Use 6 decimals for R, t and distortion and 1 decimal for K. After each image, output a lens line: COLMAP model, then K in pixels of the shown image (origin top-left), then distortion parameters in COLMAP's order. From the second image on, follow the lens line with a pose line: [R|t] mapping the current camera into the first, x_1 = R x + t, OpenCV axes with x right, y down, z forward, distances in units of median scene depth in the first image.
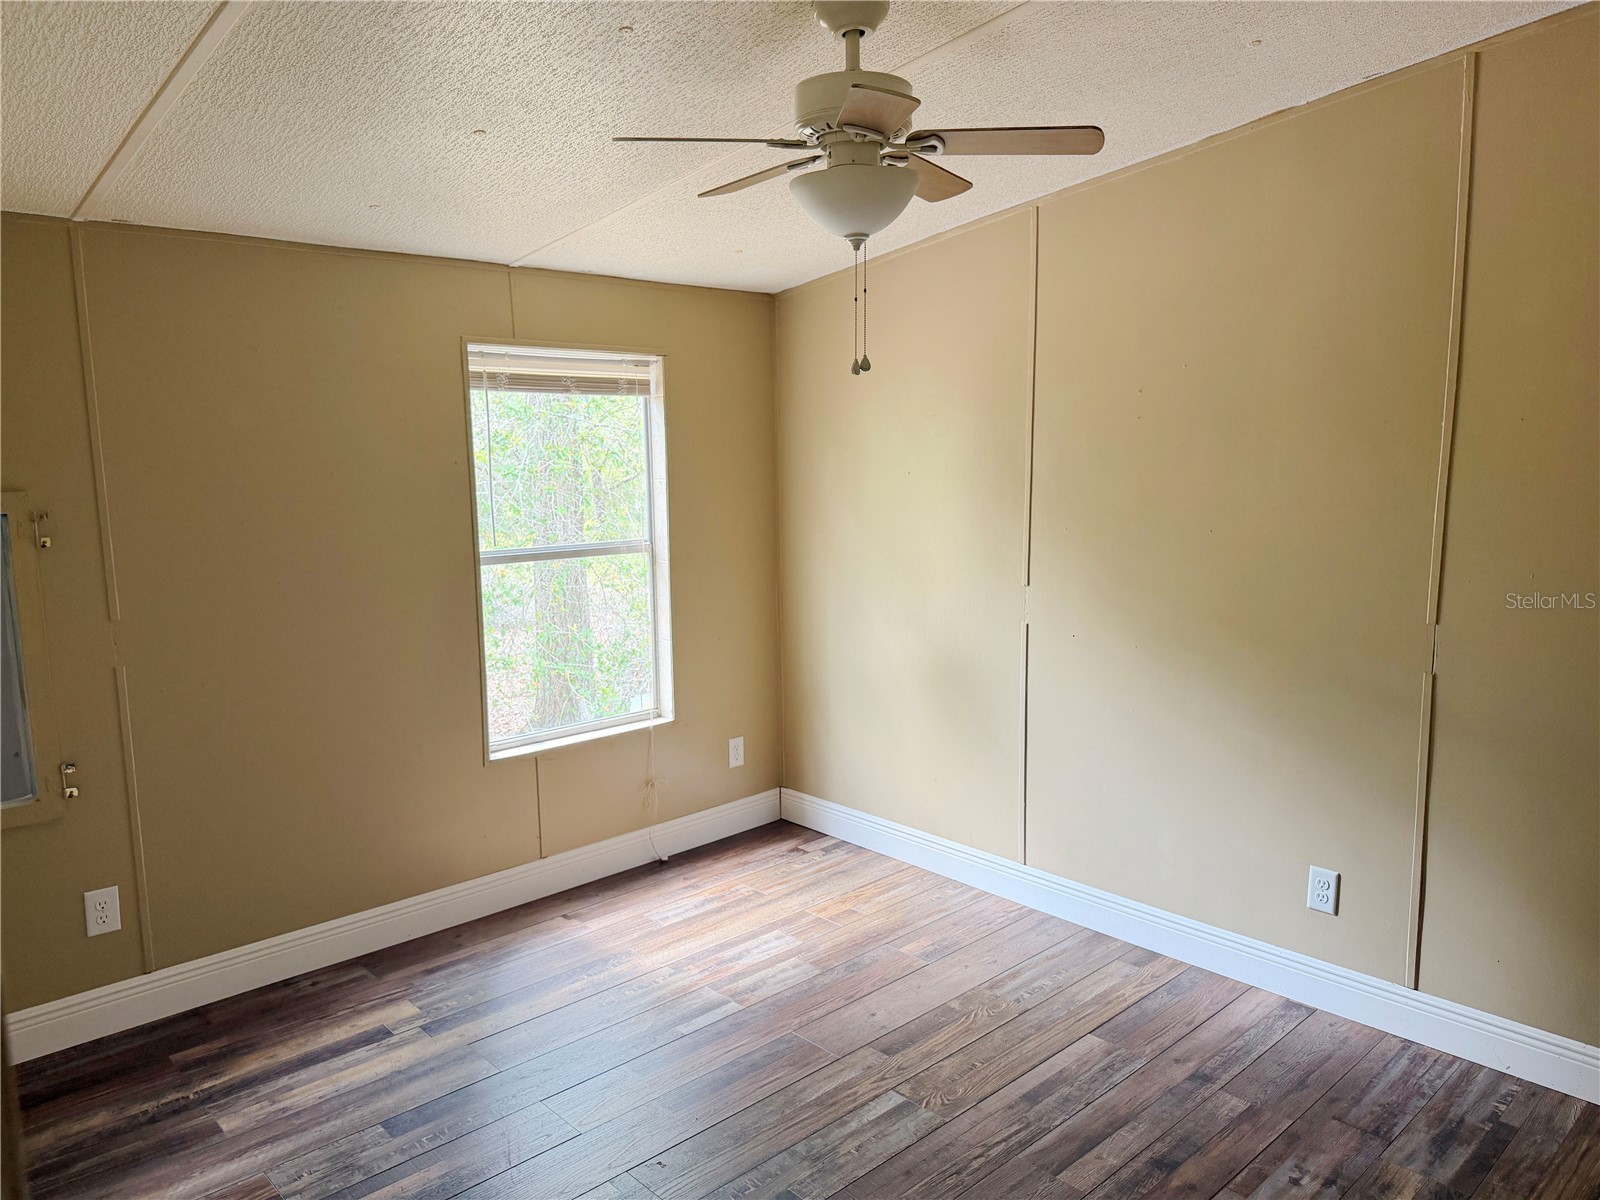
lens RADIAL K [[1114.6, 0, 801.8], [0, 1114.6, 608.2], [0, 0, 1]] dist [0.082928, -0.109121]
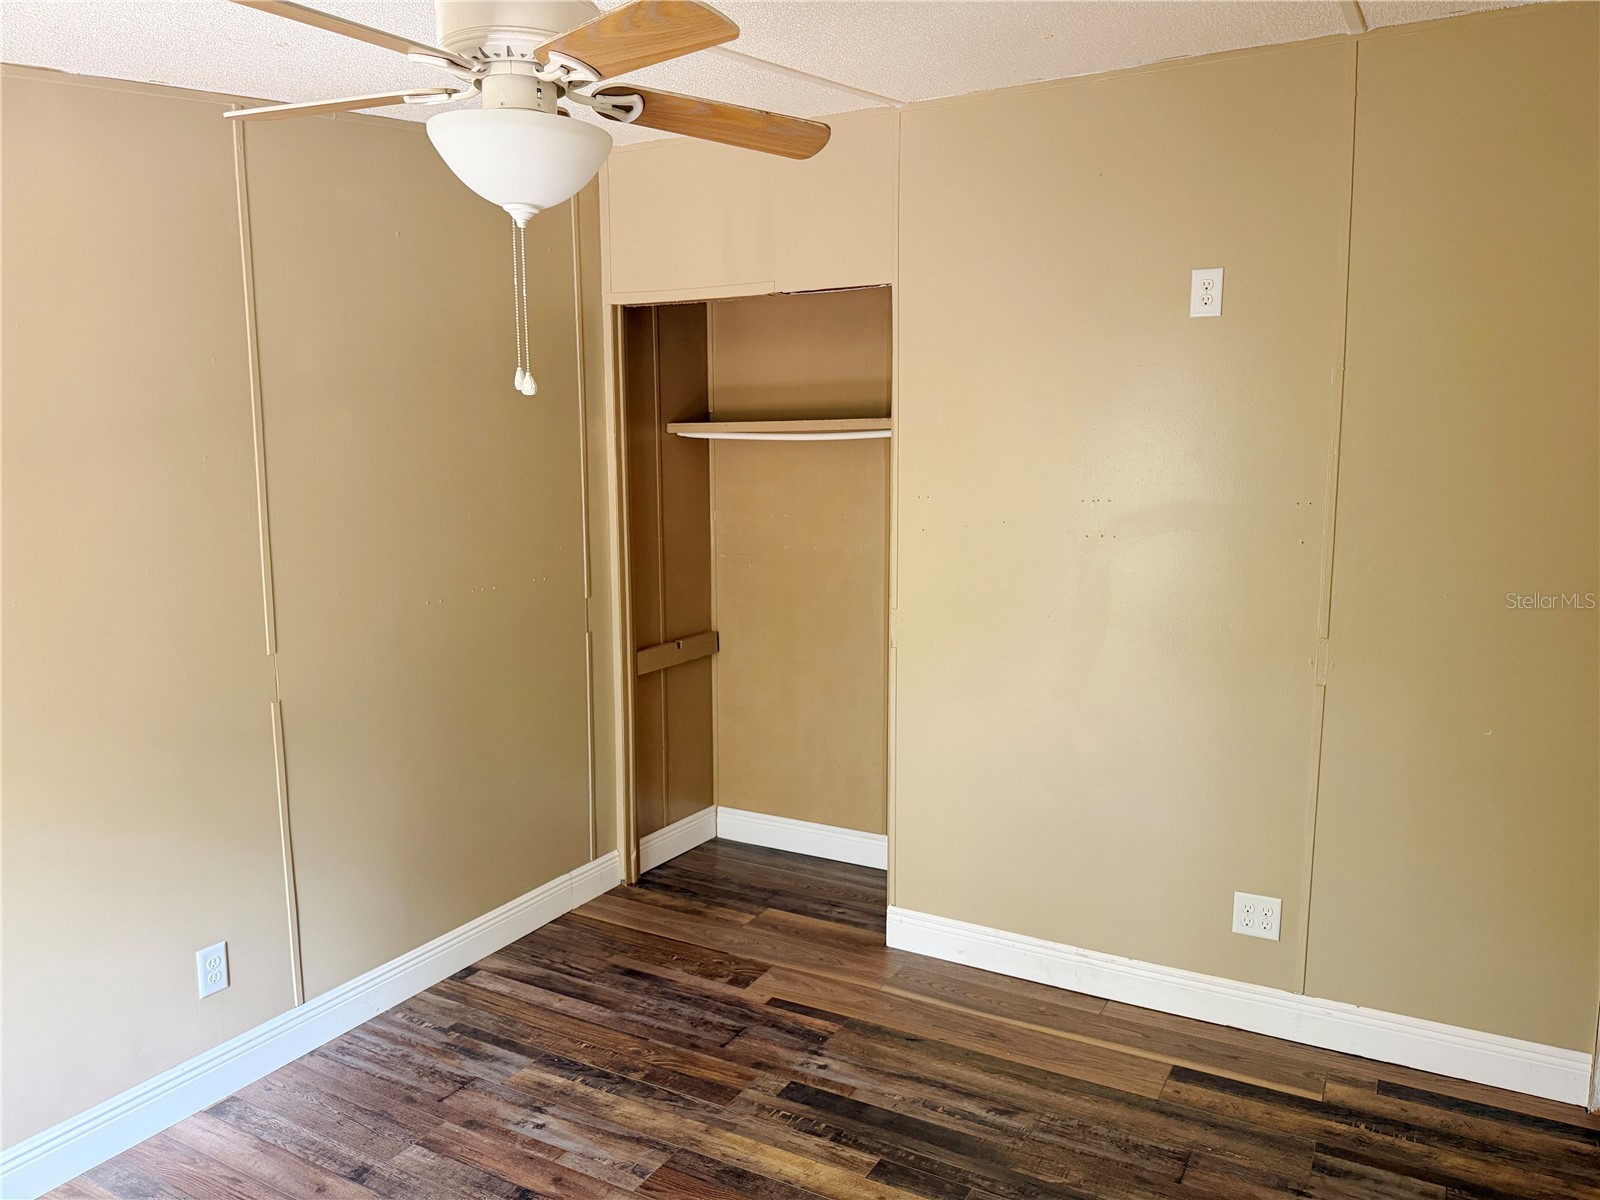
lens RADIAL K [[1114.6, 0, 801.4], [0, 1114.6, 604.4], [0, 0, 1]] dist [0.082928, -0.109121]
pose [[-0.302037, -0.114956, 0.946340, -0.574736], [0.147684, 0.975075, 0.165582, -0.132252], [-0.941787, 0.189772, -0.277532, 0.852202]]
